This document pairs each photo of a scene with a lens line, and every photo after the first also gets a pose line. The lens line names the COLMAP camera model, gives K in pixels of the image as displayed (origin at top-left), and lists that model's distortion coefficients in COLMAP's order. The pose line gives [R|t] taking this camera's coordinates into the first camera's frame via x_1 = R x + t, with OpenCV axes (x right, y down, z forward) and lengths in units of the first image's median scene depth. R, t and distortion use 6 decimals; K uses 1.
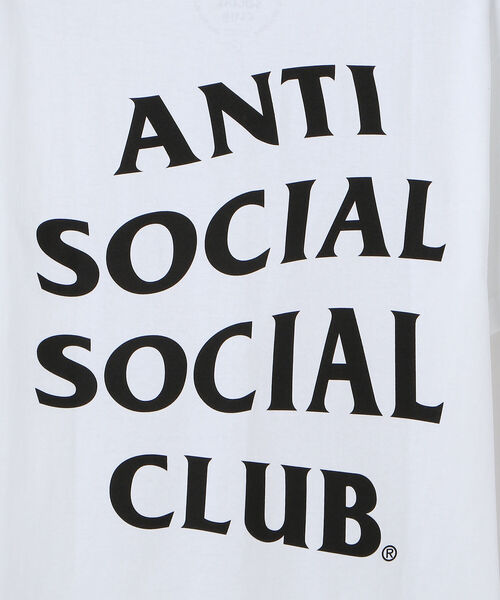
lens RADIAL K [[2261.1, 0, 251.3], [0, 2261.1, 299.2], [0, 0, 1]] dist [0.207672, 0.000000]
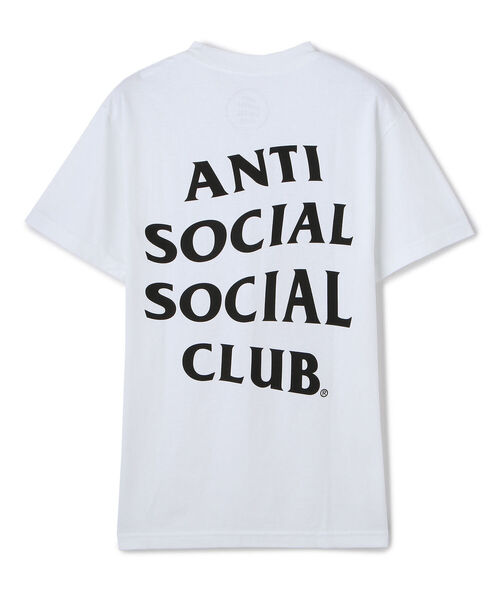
lens RADIAL K [[1405.5, 0, 249.1], [0, 1405.5, 300.1], [0, 0, 1]] dist [0.063438, 0.000000]
pose [[0.999997, -0.000135, 0.002460, -0.007543], [0.000051, 0.999414, 0.034226, -0.011063], [-0.002463, -0.034226, 0.999411, -0.222946]]
